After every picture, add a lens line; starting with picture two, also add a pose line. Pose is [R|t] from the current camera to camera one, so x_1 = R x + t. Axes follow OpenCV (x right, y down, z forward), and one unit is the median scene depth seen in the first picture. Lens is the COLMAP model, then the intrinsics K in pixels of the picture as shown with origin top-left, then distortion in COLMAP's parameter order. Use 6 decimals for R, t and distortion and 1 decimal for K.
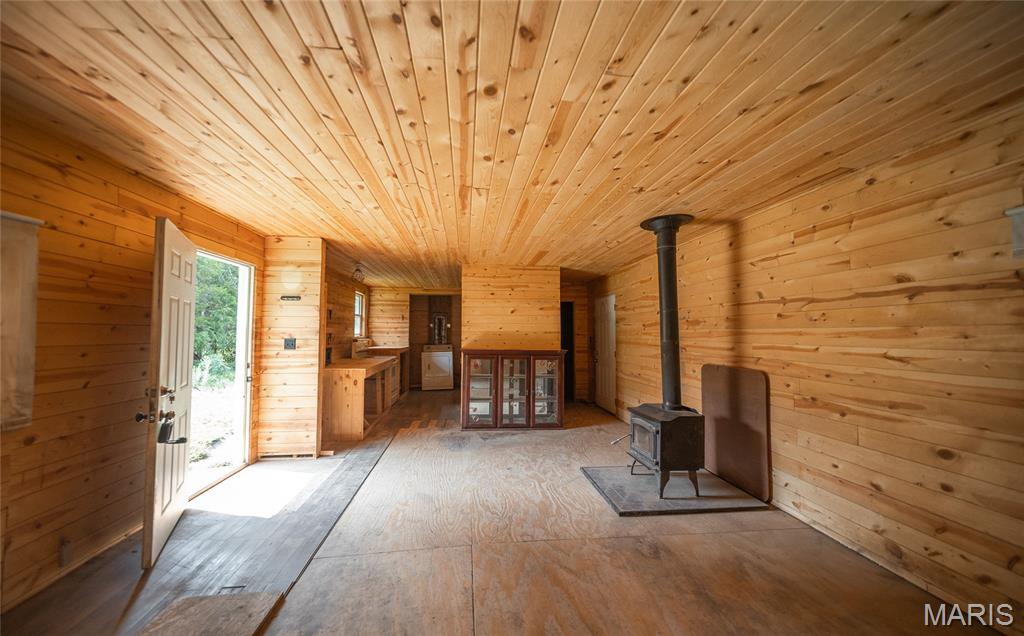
lens RADIAL K [[405.7, 0, 507.9], [0, 405.7, 316.0], [0, 0, 1]] dist [0.000871, -0.000053]
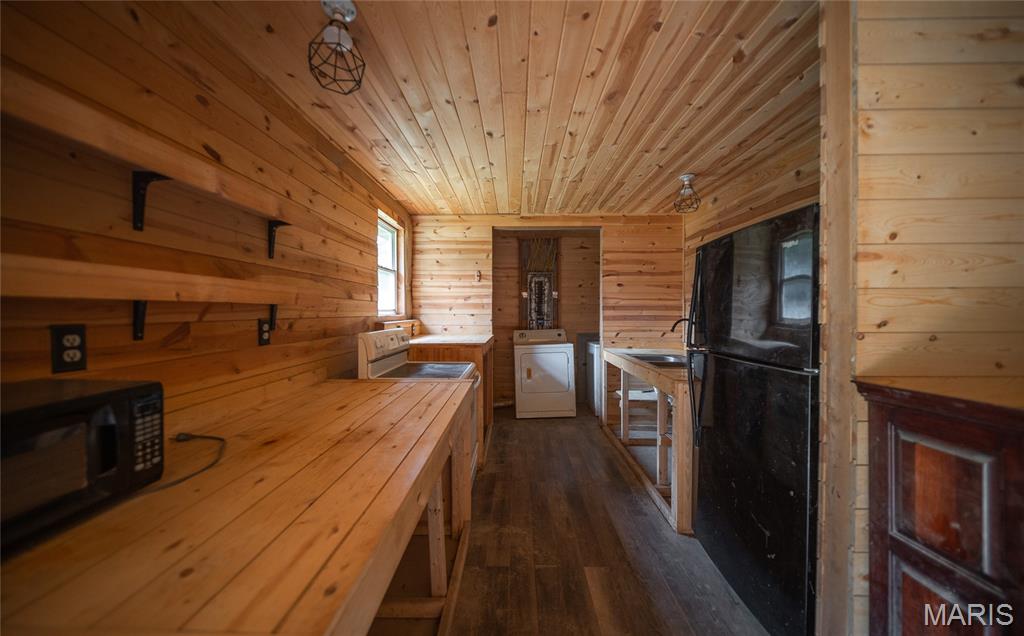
lens RADIAL K [[405.7, 0, 512.9], [0, 405.7, 314.7], [0, 0, 1]] dist [0.000871, -0.000053]
pose [[0.993656, -0.005540, -0.112330, -0.164084], [0.011284, 0.998657, 0.050563, 0.026082], [0.111899, -0.051510, 0.992384, 0.514547]]
